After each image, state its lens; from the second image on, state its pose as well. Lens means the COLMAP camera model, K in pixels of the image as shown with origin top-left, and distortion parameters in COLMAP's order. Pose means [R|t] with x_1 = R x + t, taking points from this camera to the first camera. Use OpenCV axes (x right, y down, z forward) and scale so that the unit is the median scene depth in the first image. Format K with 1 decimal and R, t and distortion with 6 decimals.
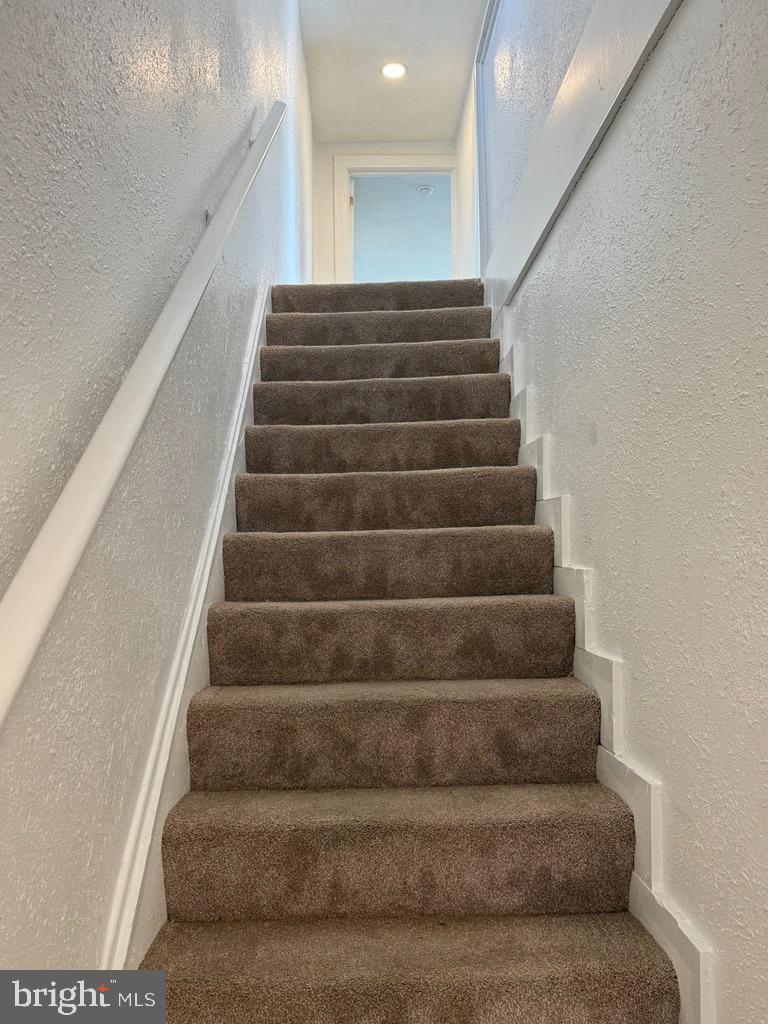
lens RADIAL K [[832.2, 0, 385.3], [0, 832.2, 511.5], [0, 0, 1]] dist [0.131666, -0.198255]
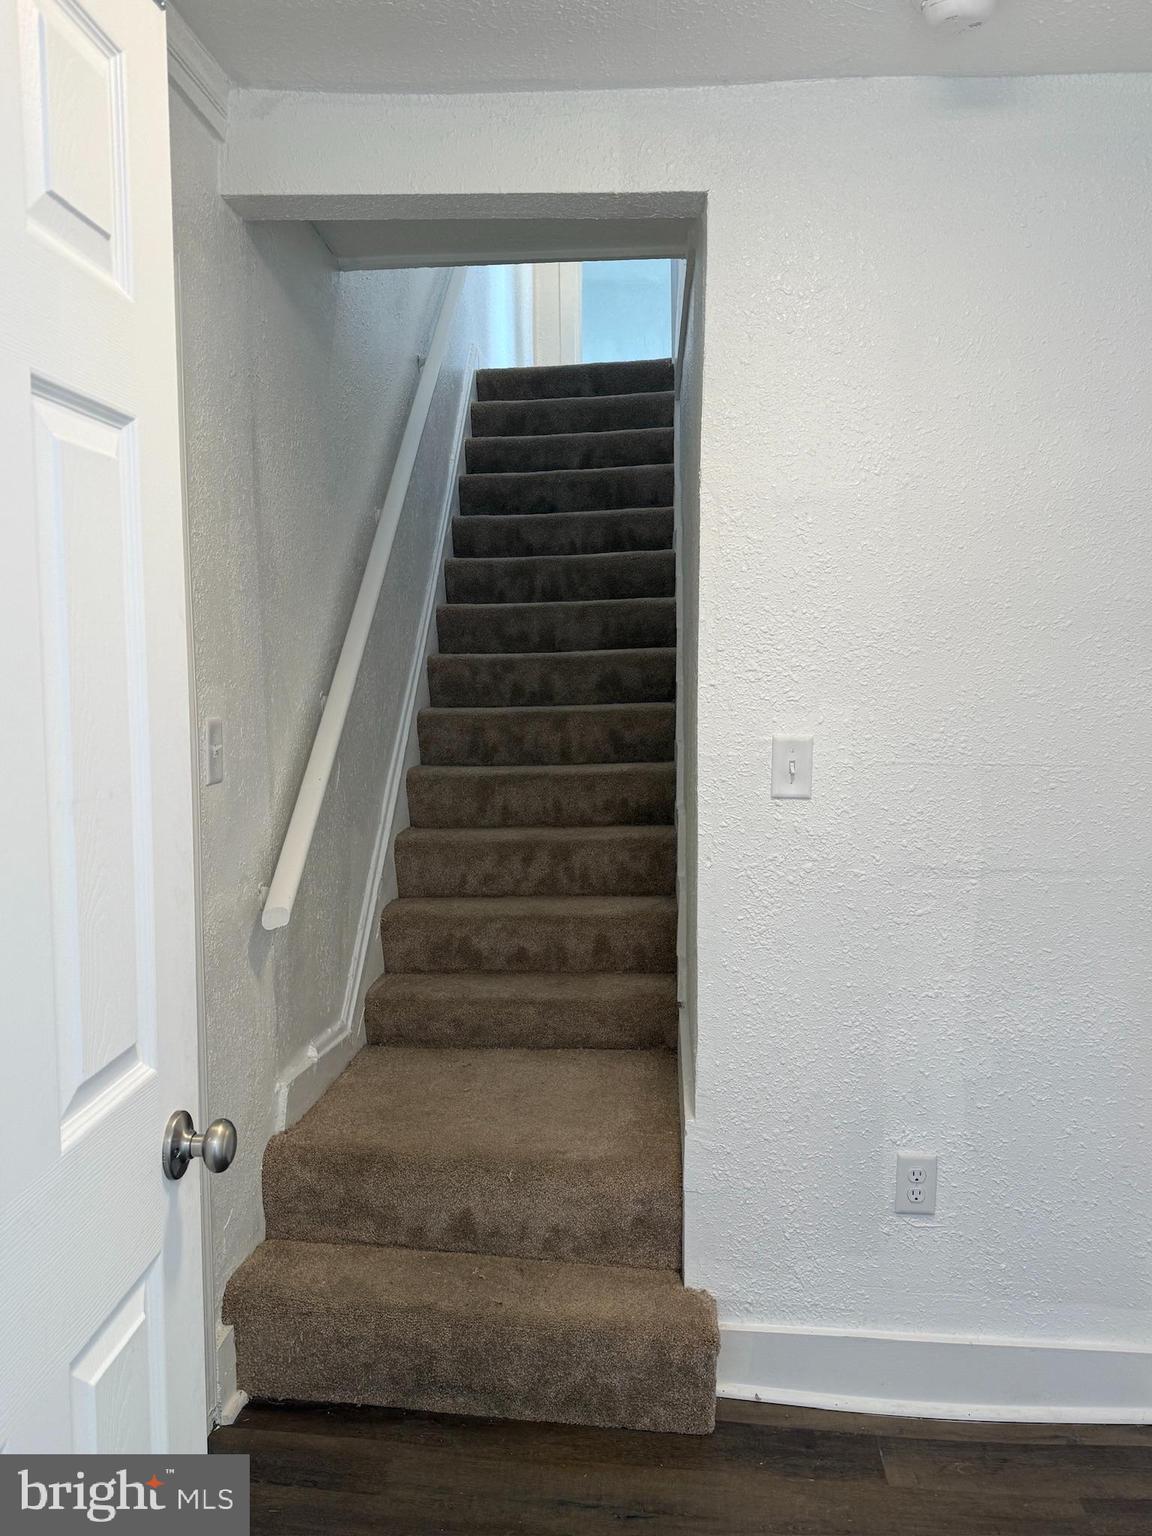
lens RADIAL K [[1254.2, 0, 575.4], [0, 1254.2, 768.9], [0, 0, 1]] dist [0.214083, -0.000529]
pose [[0.995685, 0.005579, -0.092633, 0.227312], [0.008746, 0.988108, 0.153516, -0.023719], [0.092387, -0.153663, 0.983795, -1.061878]]
